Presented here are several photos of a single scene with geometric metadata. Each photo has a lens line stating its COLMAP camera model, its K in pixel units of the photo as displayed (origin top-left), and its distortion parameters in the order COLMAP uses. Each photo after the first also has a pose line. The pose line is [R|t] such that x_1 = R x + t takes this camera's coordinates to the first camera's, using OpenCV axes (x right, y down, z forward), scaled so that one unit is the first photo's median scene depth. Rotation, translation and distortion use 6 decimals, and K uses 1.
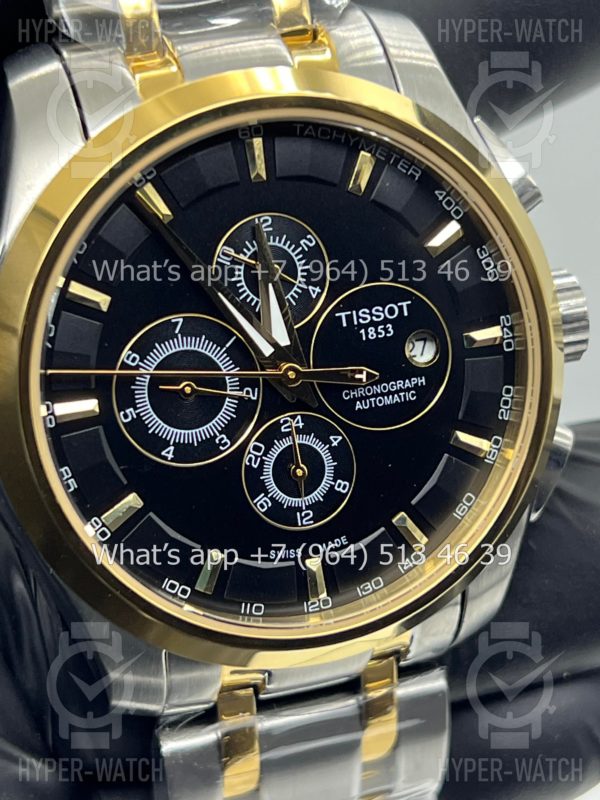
lens RADIAL K [[1920.0, 0, 300.4], [0, 1920.0, 391.2], [0, 0, 1]] dist [0.268216, 0.000000]
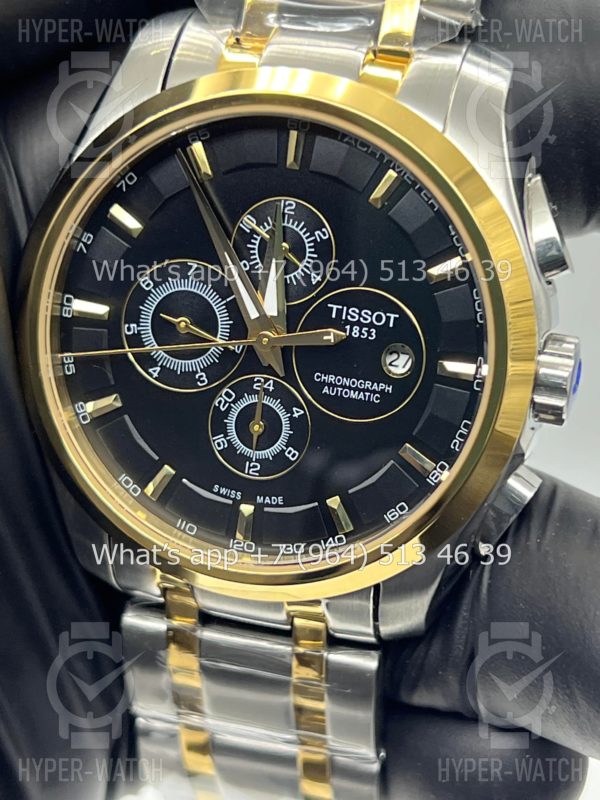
lens RADIAL K [[1920.0, 0, 304.2], [0, 1920.0, 402.8], [0, 0, 1]] dist [0.268216, 0.000000]
pose [[0.834950, 0.325705, -0.443593, 0.516533], [-0.319075, 0.943253, 0.092002, -0.083972], [0.448386, 0.064722, 0.891494, 0.007995]]
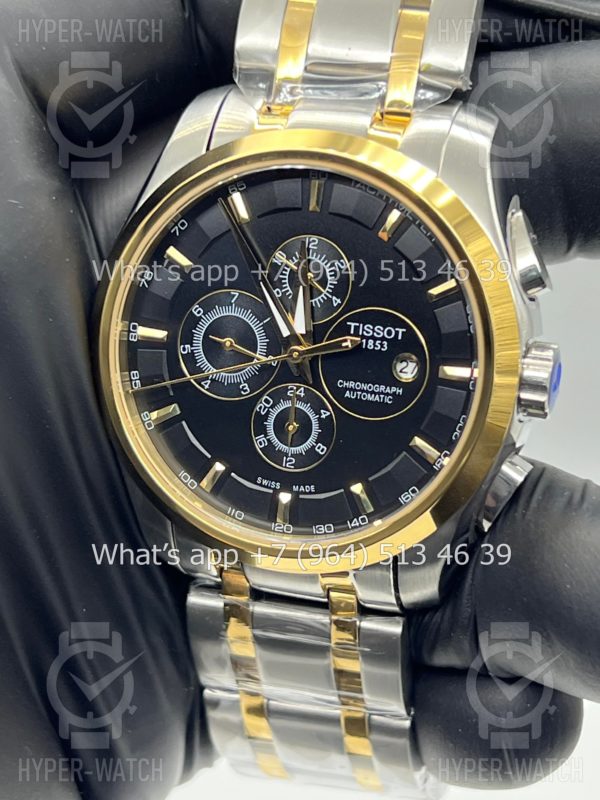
lens RADIAL K [[1920.0, 0, 302.0], [0, 1920.0, 400.4], [0, 0, 1]] dist [0.268216, 0.000000]
pose [[0.813641, 0.282525, -0.508103, 0.683334], [-0.290383, 0.954644, 0.065820, -0.066966], [0.503653, 0.093991, 0.858778, -0.154163]]
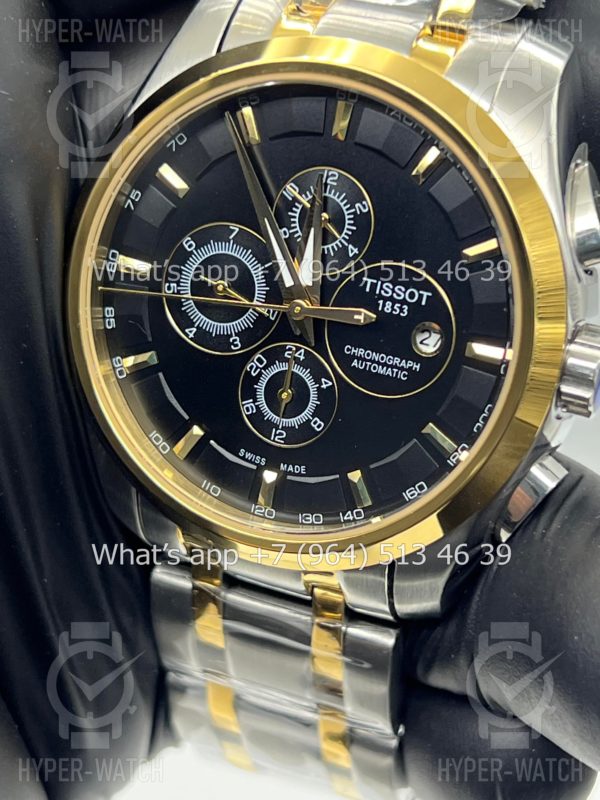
lens RADIAL K [[1920.0, 0, 298.8], [0, 1920.0, 402.2], [0, 0, 1]] dist [0.268216, 0.000000]
pose [[0.755347, 0.394415, -0.523342, 0.597408], [-0.381307, 0.914015, 0.138499, -0.113666], [0.532969, 0.094939, 0.840792, 0.055032]]
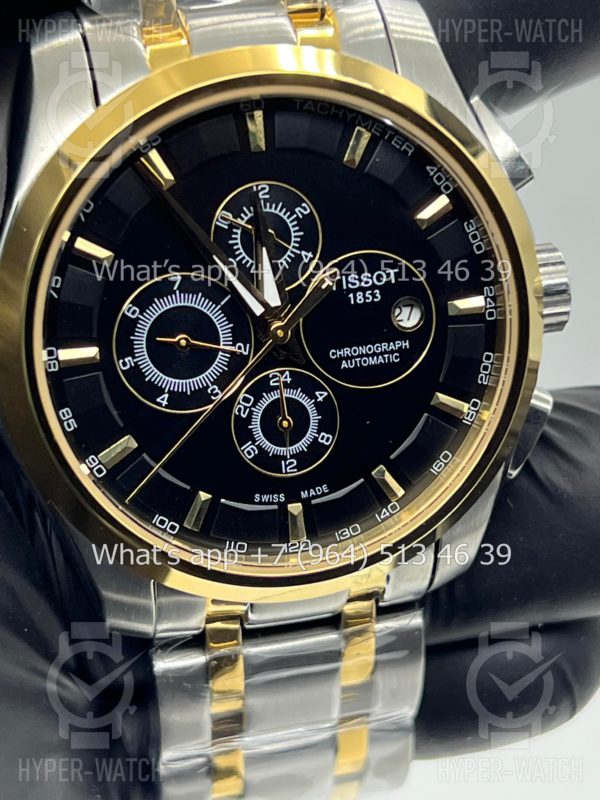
lens RADIAL K [[1920.0, 0, 300.7], [0, 1920.0, 401.6], [0, 0, 1]] dist [0.268216, 0.000000]
pose [[0.995990, 0.053941, -0.071378, 0.084254], [-0.050387, 0.997443, 0.050681, -0.025170], [0.073929, -0.046881, 0.996161, -0.071840]]
